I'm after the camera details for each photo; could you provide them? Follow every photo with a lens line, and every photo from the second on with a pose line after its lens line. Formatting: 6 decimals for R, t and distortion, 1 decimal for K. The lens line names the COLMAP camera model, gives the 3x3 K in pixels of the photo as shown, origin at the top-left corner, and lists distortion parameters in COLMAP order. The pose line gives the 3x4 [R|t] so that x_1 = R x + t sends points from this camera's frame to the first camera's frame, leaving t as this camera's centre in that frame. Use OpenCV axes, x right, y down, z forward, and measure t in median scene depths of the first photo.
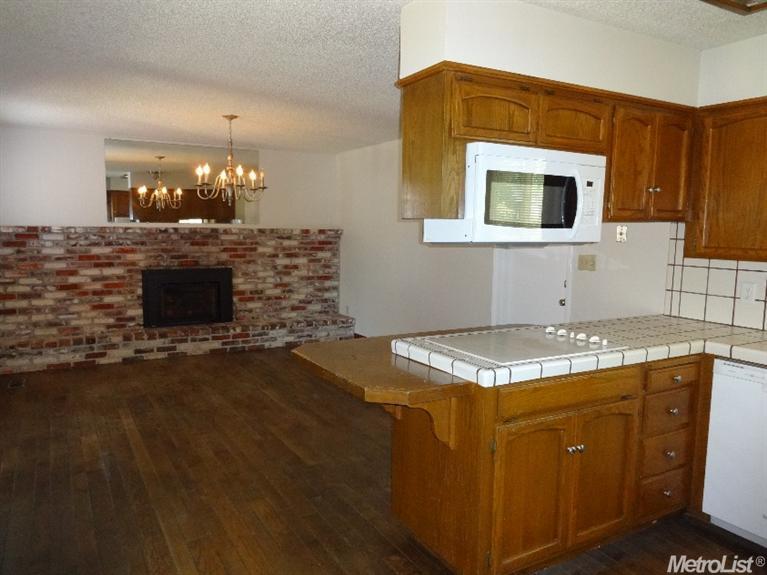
lens RADIAL K [[582.5, 0, 383.5], [0, 582.5, 287.5], [0, 0, 1]] dist [0.033650, 0.002918]
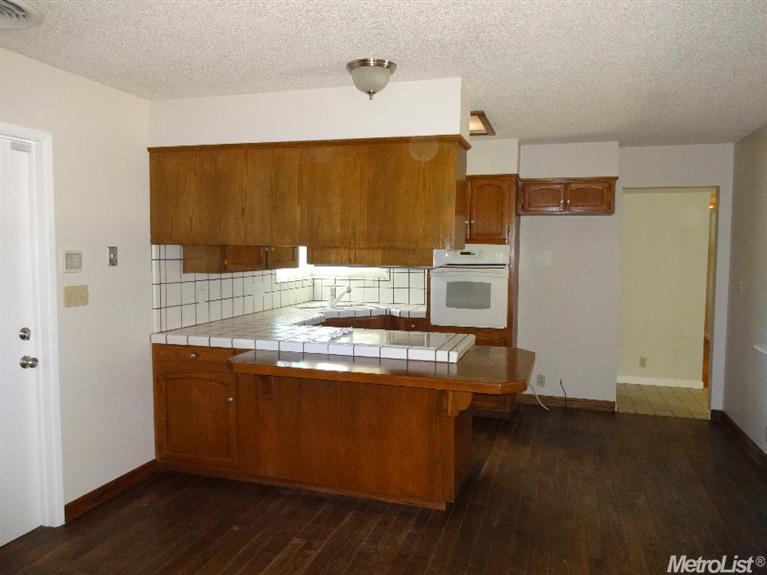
lens RADIAL K [[582.5, 0, 383.5], [0, 582.5, 287.5], [0, 0, 1]] dist [0.033650, 0.002918]
pose [[-0.671128, -0.076542, 0.737380, -0.731031], [0.058673, 0.986051, 0.155757, -0.225825], [-0.739016, 0.147797, -0.657276, 1.833746]]
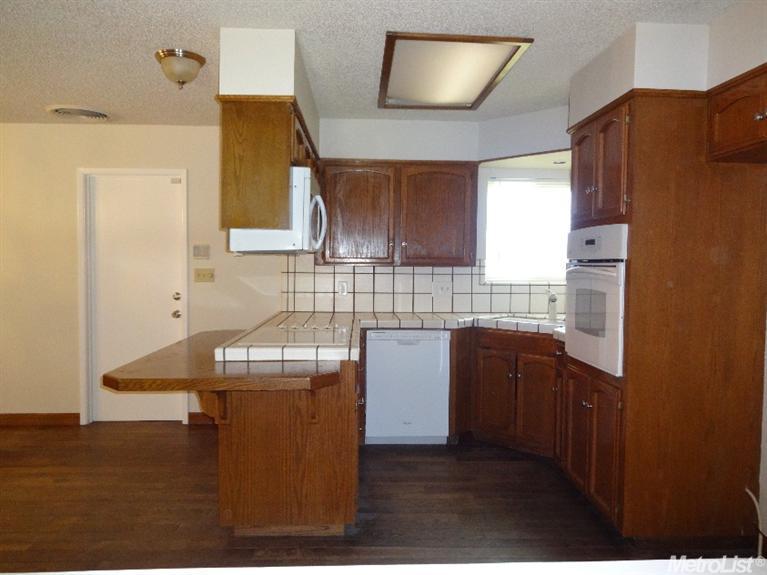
lens RADIAL K [[582.5, 0, 383.5], [0, 582.5, 287.5], [0, 0, 1]] dist [0.033650, 0.002918]
pose [[0.476566, -0.054127, 0.877471, -0.721579], [0.094053, 0.995514, 0.010327, 0.002057], [-0.874093, 0.077608, 0.479518, 0.256075]]
